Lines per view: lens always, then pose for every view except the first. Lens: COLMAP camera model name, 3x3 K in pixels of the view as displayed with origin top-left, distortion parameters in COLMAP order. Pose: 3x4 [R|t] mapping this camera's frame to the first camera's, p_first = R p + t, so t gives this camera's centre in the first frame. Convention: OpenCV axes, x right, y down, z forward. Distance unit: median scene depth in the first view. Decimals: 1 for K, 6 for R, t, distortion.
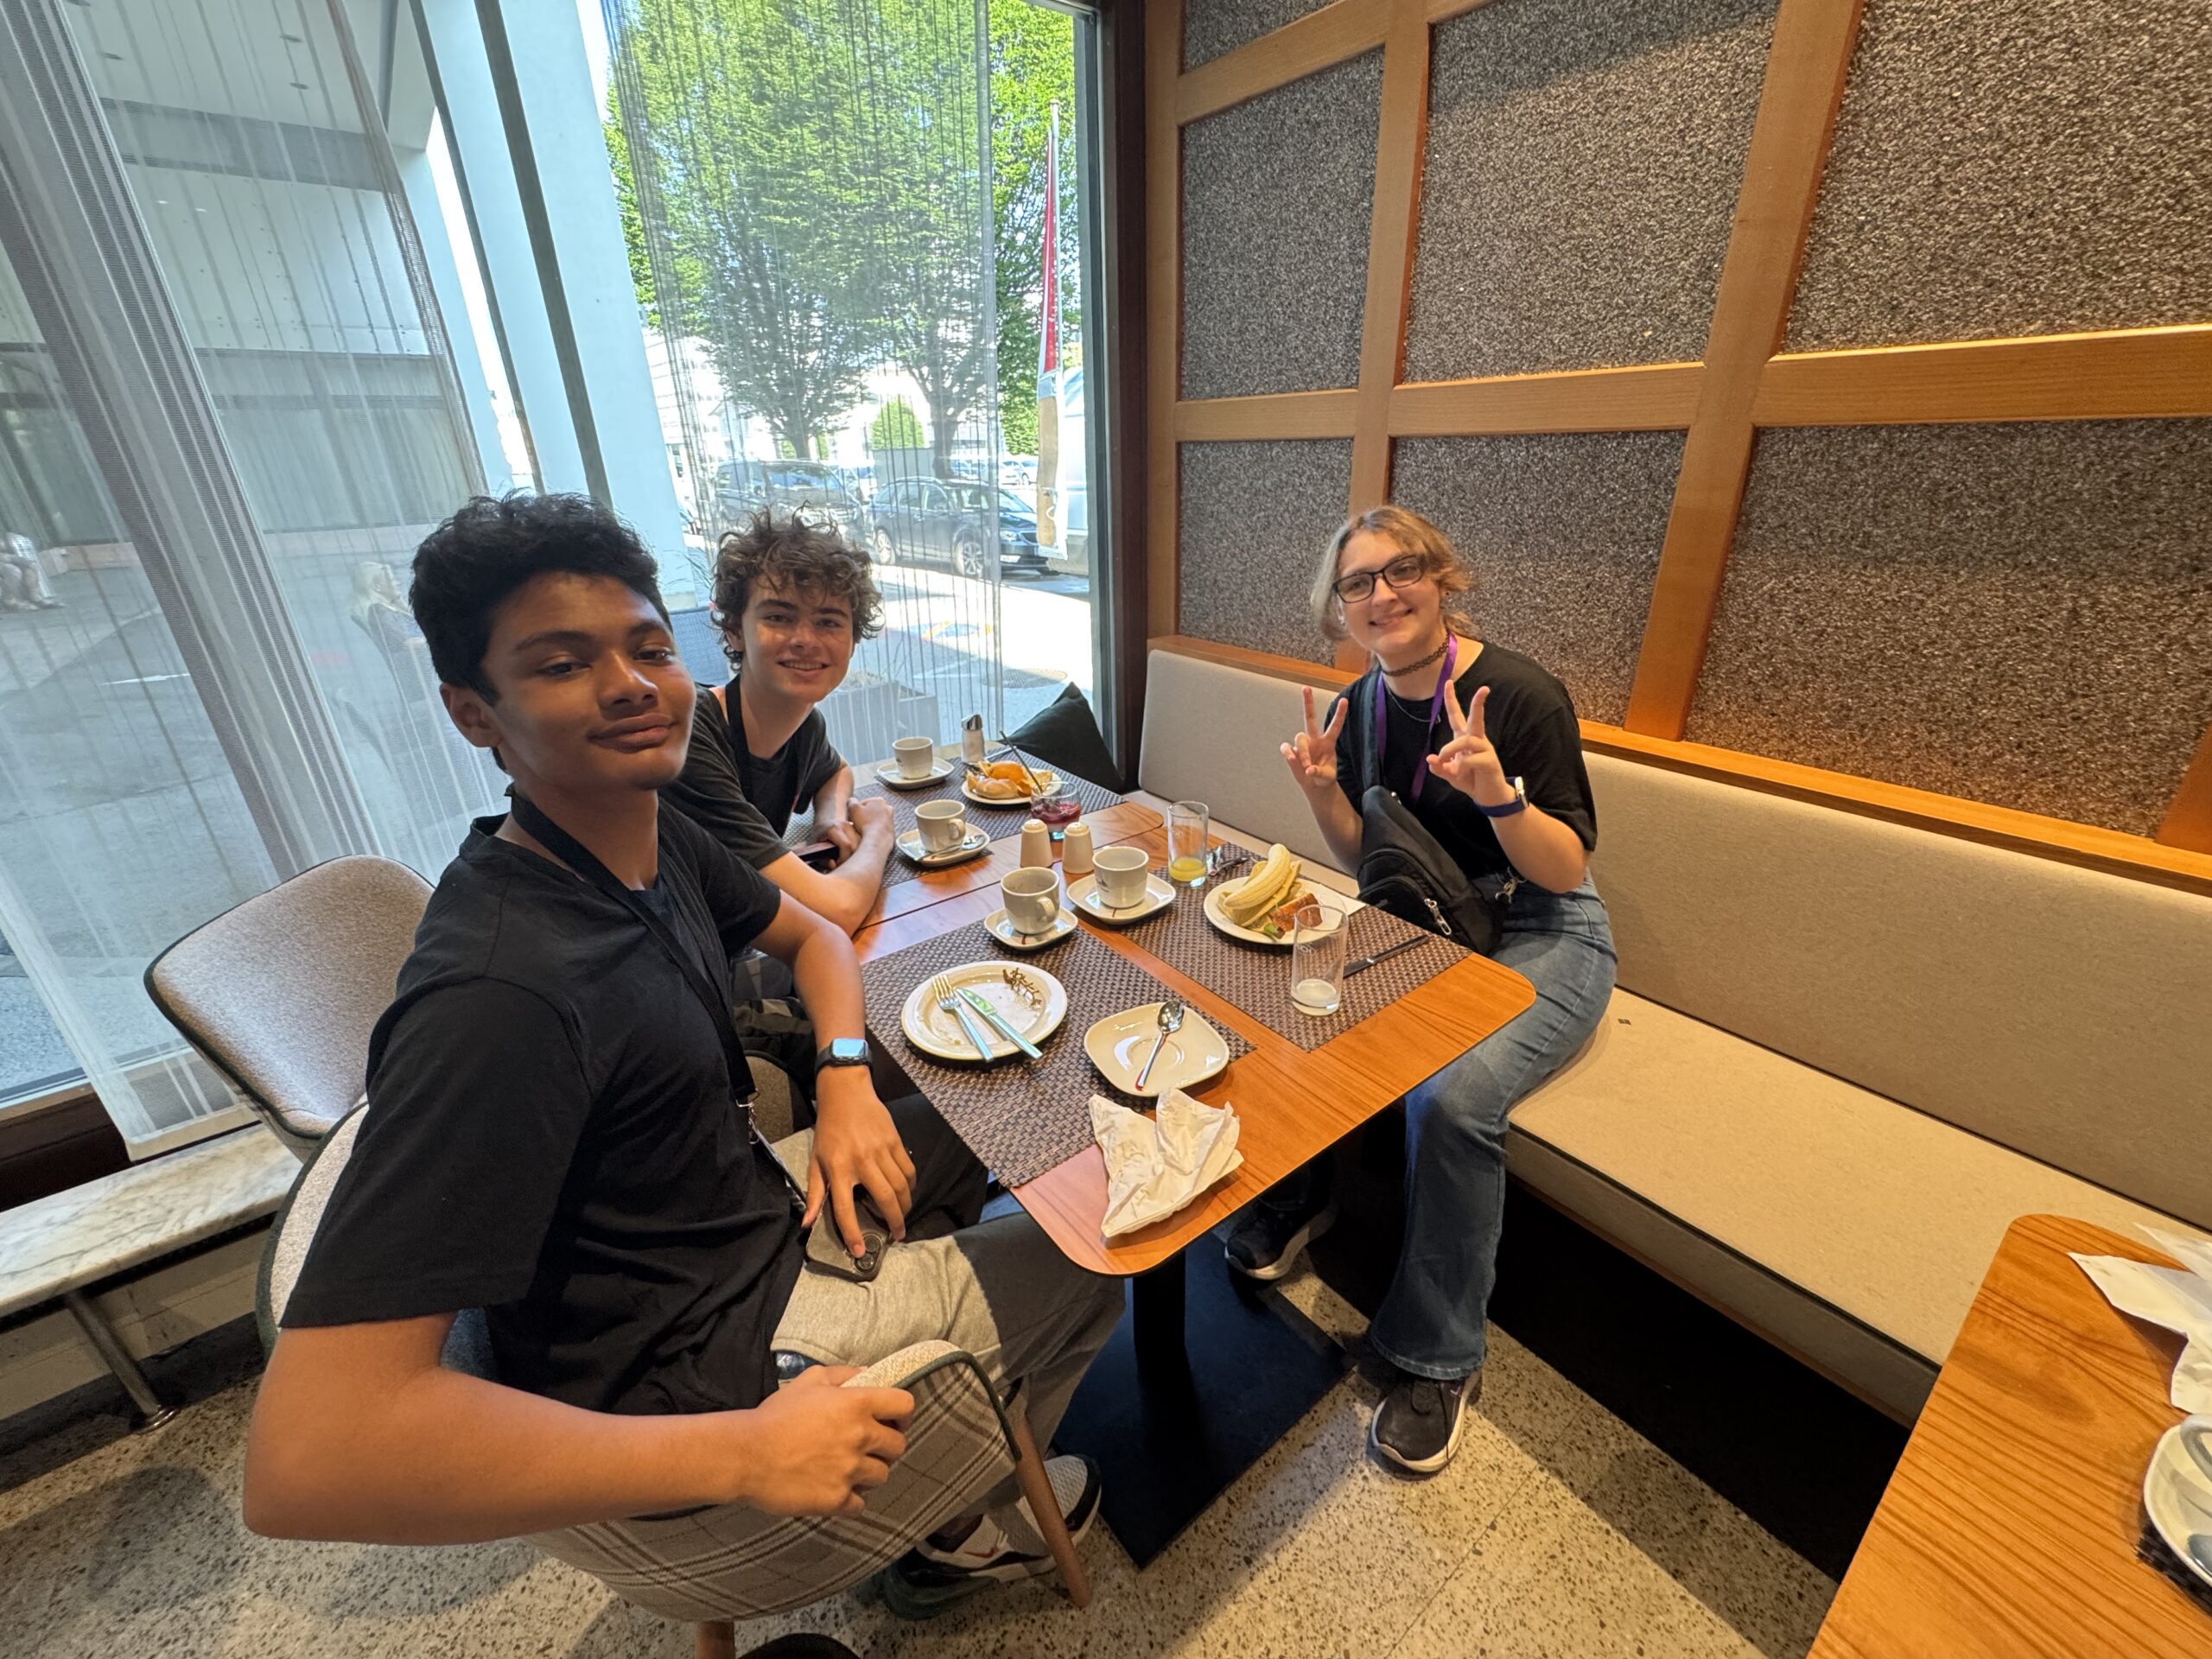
lens RADIAL K [[887.8, 0, 1104.7], [0, 887.8, 827.0], [0, 0, 1]] dist [-0.000506, -0.000013]
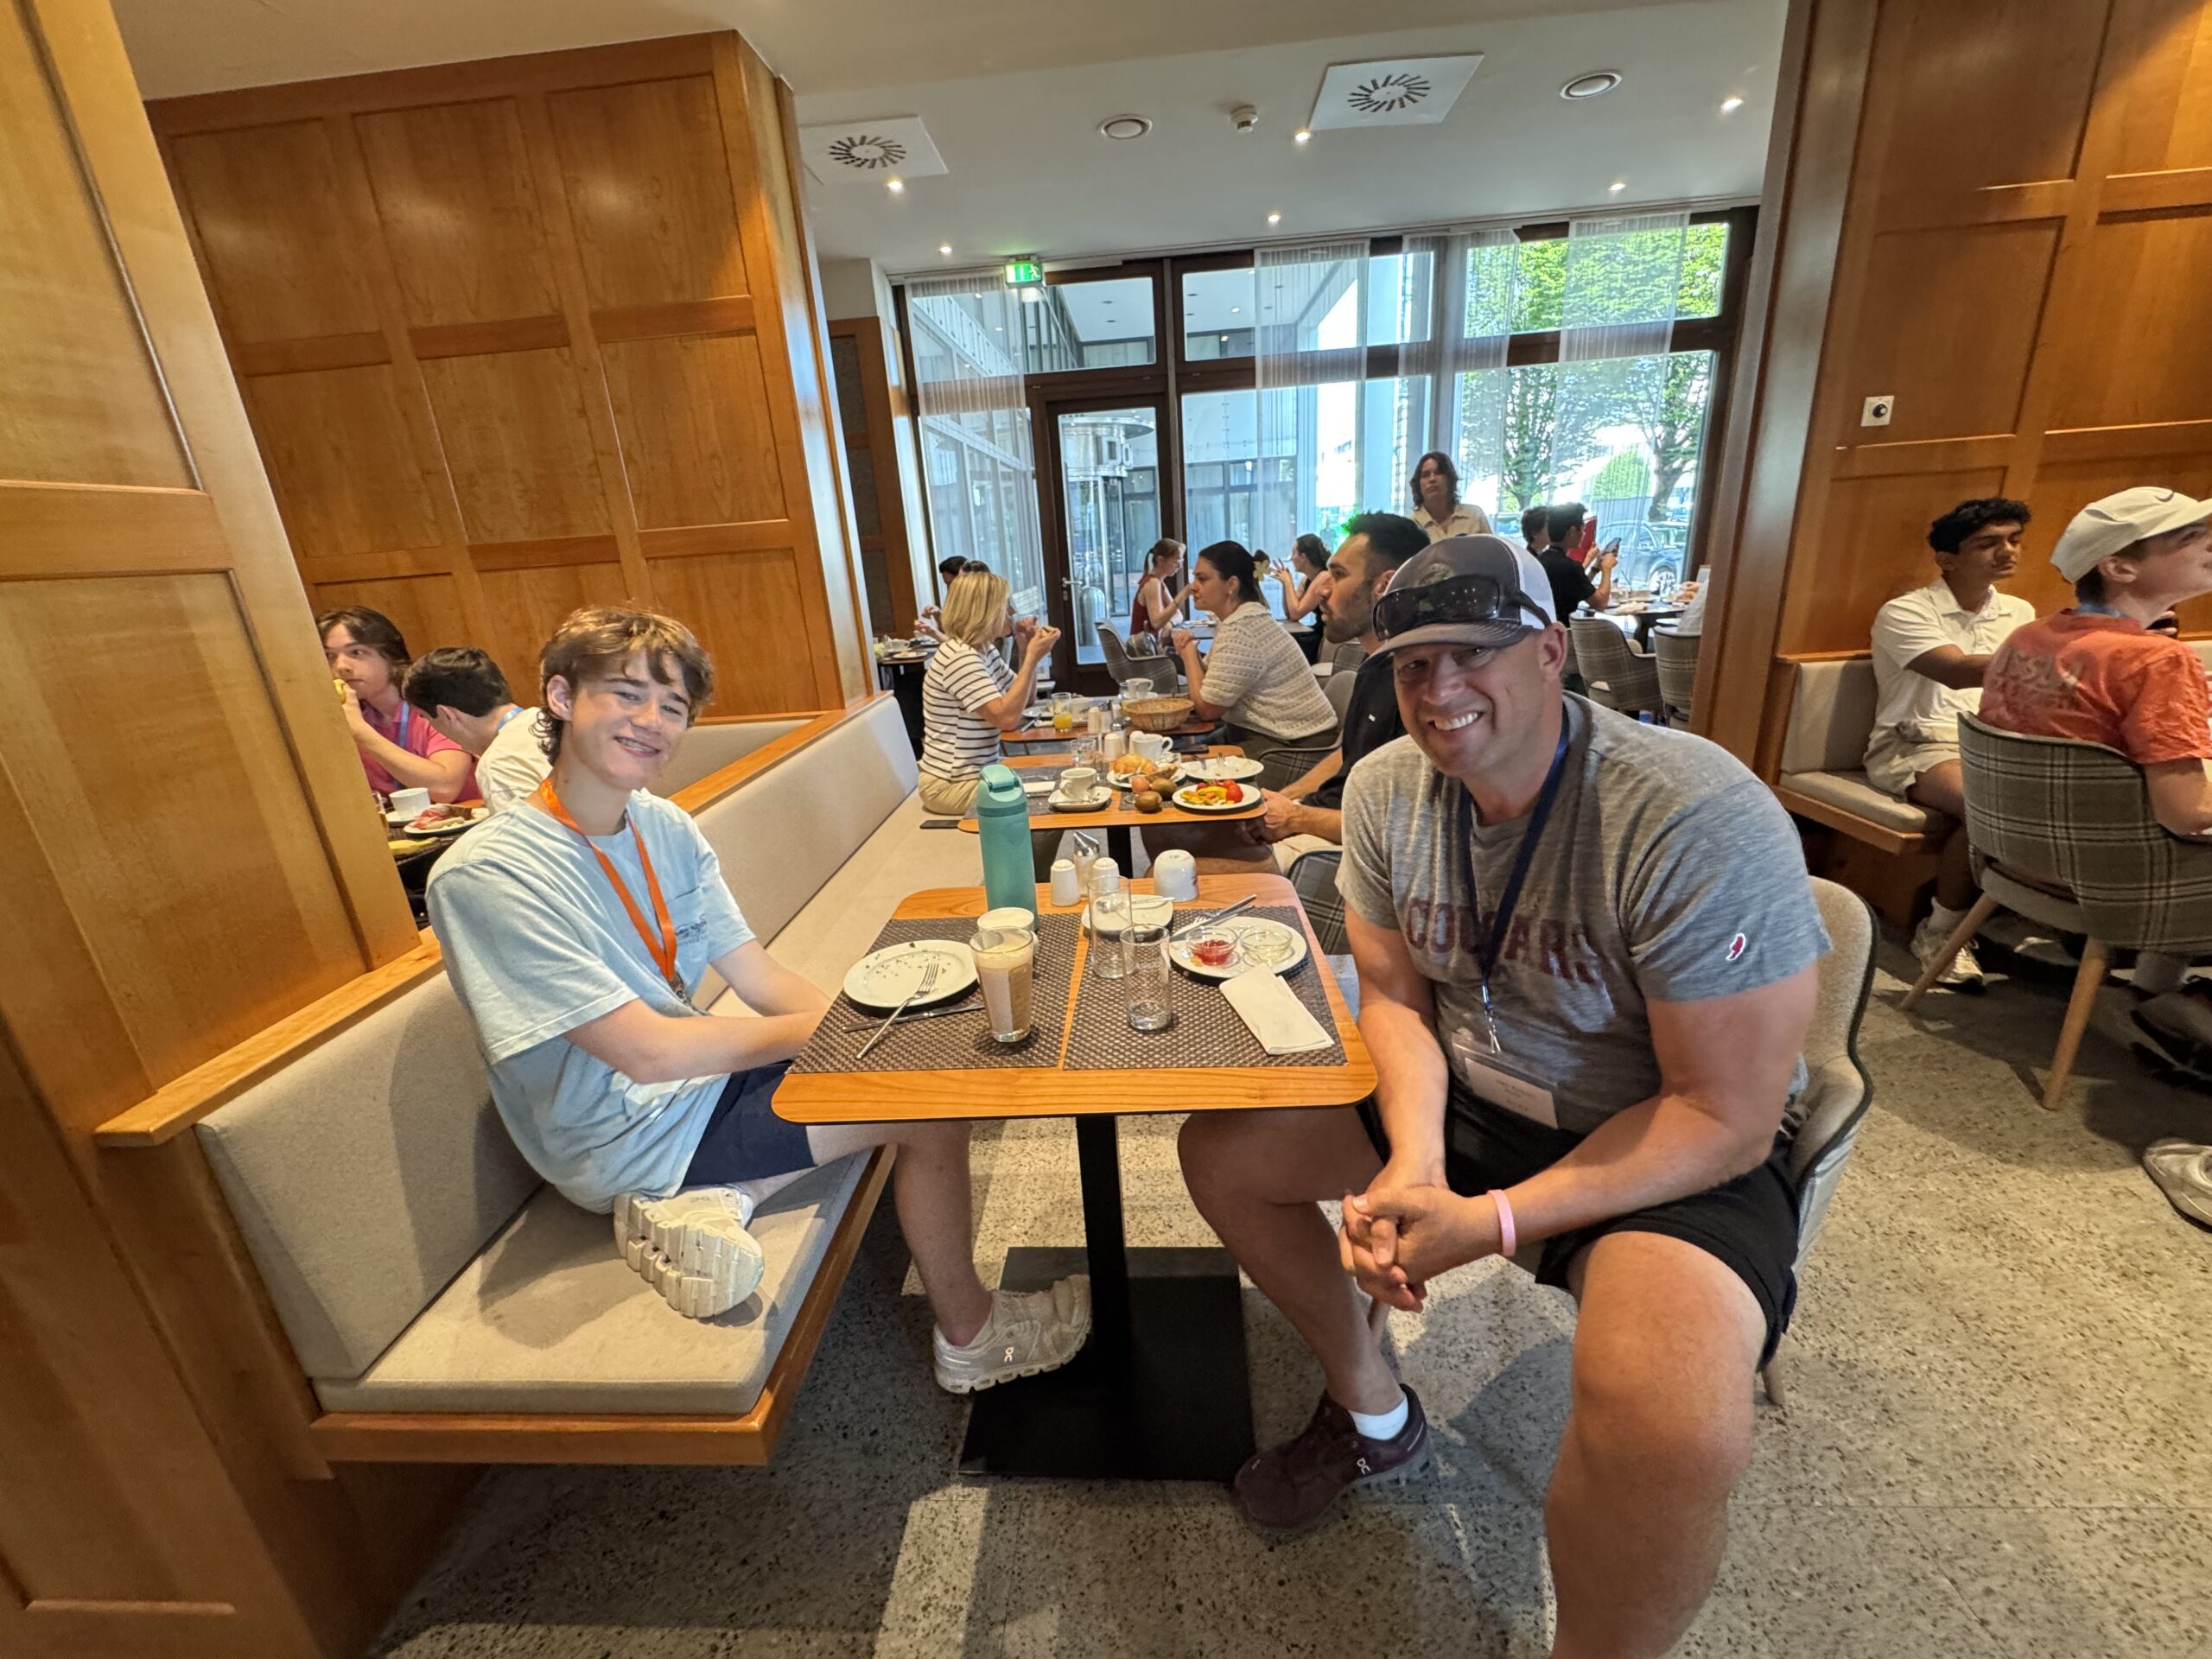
lens RADIAL K [[887.8, 0, 1106.8], [0, 887.8, 828.0], [0, 0, 1]] dist [-0.000506, -0.000013]
pose [[0.758154, 0.177479, -0.627458, 0.056163], [-0.212383, 0.976988, 0.019724, 0.094923], [0.616519, 0.118308, 0.778401, -0.221392]]
